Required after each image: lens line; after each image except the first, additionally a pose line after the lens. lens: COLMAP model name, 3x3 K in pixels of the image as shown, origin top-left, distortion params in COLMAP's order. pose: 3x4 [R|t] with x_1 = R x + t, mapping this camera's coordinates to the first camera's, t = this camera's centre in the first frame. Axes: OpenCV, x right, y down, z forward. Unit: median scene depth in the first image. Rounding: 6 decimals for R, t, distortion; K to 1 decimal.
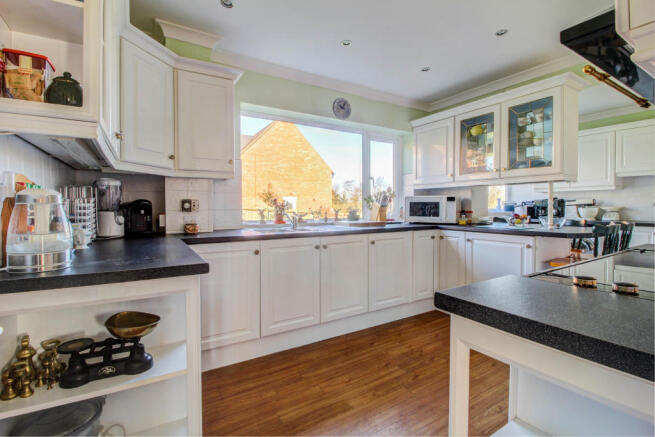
lens RADIAL K [[304.1, 0, 329.2], [0, 304.1, 213.2], [0, 0, 1]] dist [-0.000296, 0.000417]
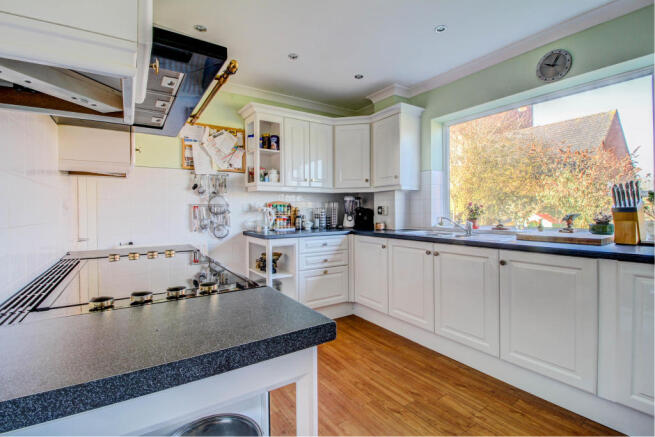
lens RADIAL K [[304.1, 0, 327.7], [0, 304.1, 214.7], [0, 0, 1]] dist [-0.000296, 0.000417]
pose [[0.037758, 0.015200, -0.999171, 1.009859], [-0.015533, 0.999772, 0.014622, -0.022018], [0.999166, 0.014968, 0.037985, 0.687706]]
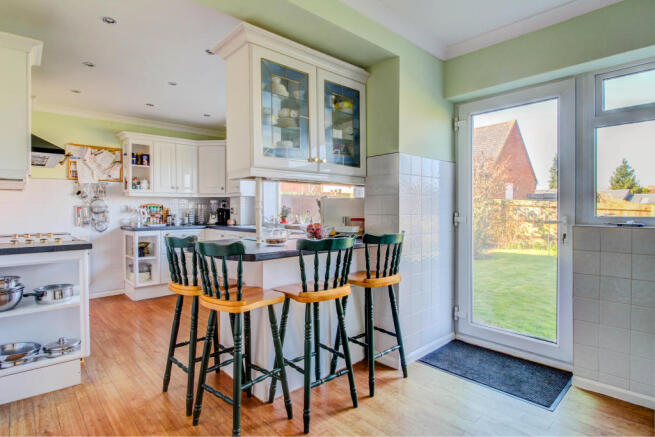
lens RADIAL K [[340.9, 0, 328.7], [0, 340.9, 217.0], [0, 0, 1]] dist [-0.000682, -0.002344]
pose [[0.184221, 0.020661, -0.982668, 1.857928], [-0.016792, 0.999699, 0.017872, -0.034490], [0.982741, 0.013208, 0.184513, 1.211260]]
